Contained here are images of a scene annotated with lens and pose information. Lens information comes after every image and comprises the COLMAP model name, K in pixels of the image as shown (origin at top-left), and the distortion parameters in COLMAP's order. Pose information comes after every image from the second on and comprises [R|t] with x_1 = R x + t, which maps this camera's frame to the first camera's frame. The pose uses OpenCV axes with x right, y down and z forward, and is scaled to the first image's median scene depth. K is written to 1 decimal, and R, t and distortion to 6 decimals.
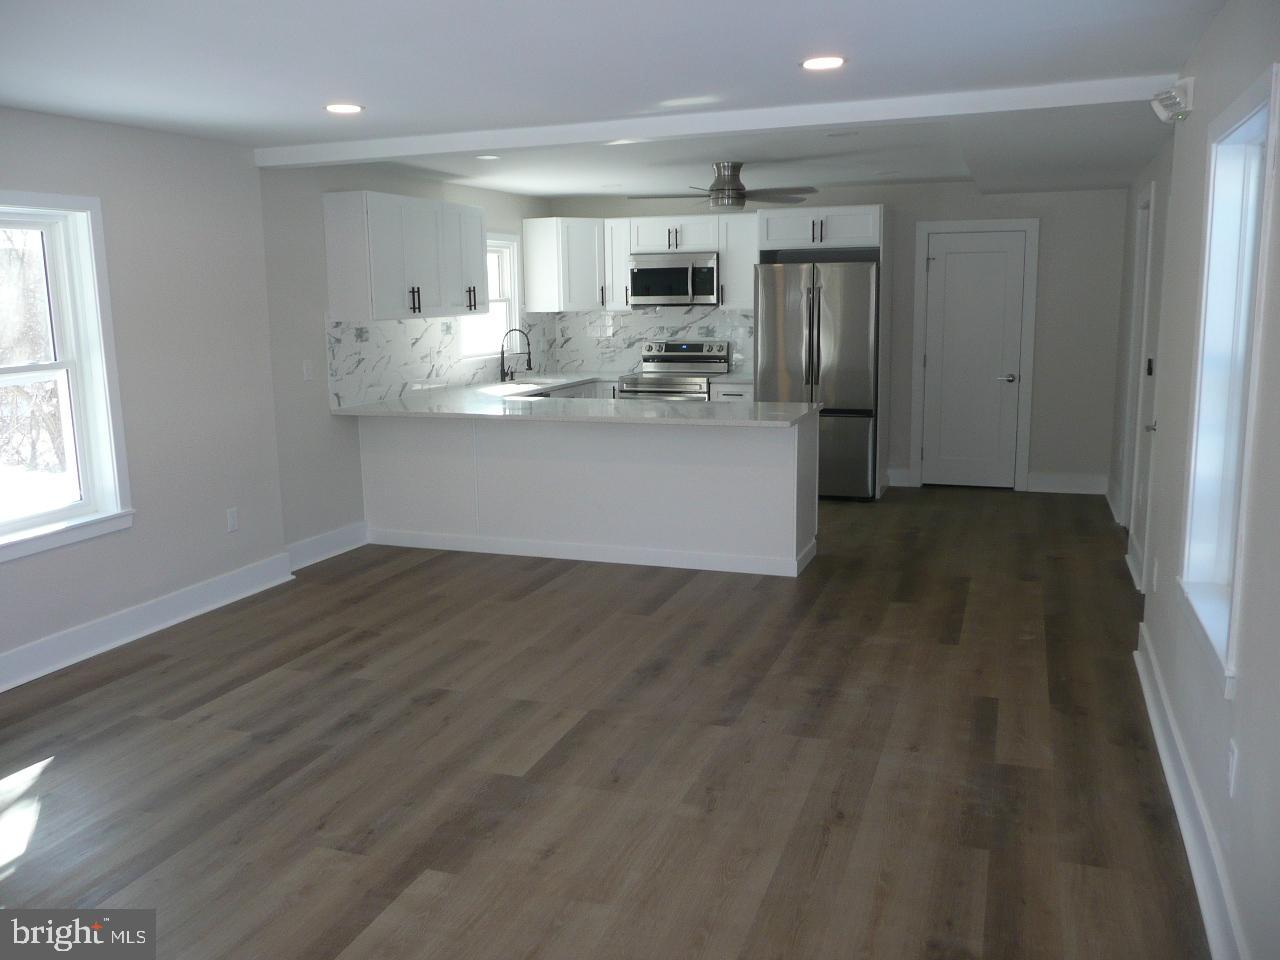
lens RADIAL K [[1082.2, 0, 635.7], [0, 1082.2, 480.3], [0, 0, 1]] dist [-0.013840, 0.015443]
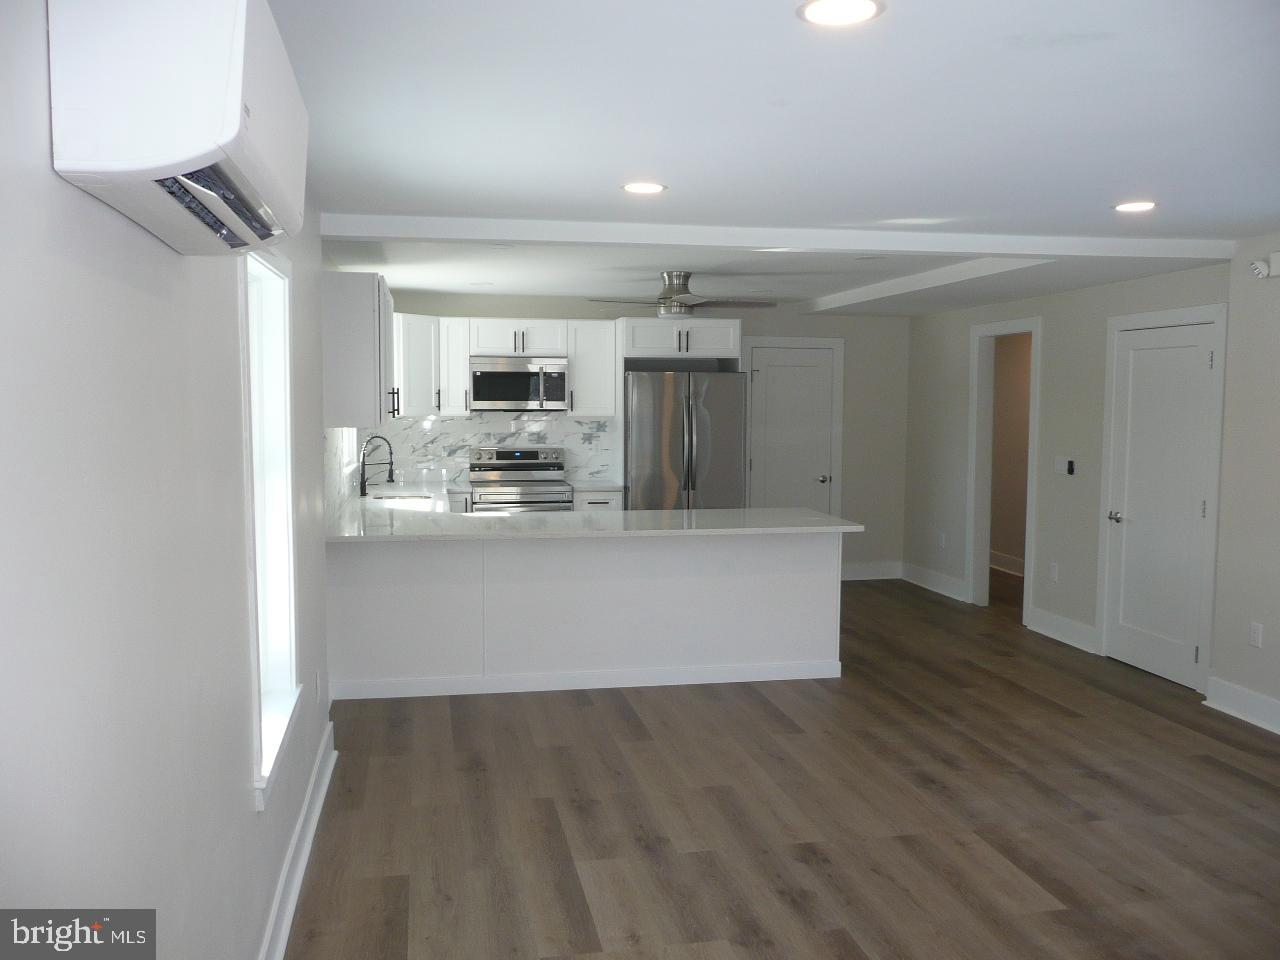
lens RADIAL K [[1082.2, 0, 635.7], [0, 1082.2, 480.3], [0, 0, 1]] dist [-0.013840, 0.015443]
pose [[0.854238, -0.022203, 0.519408, -0.408665], [0.071906, 0.994531, -0.075747, -0.024078], [-0.514886, 0.102055, 0.851162, 0.159432]]
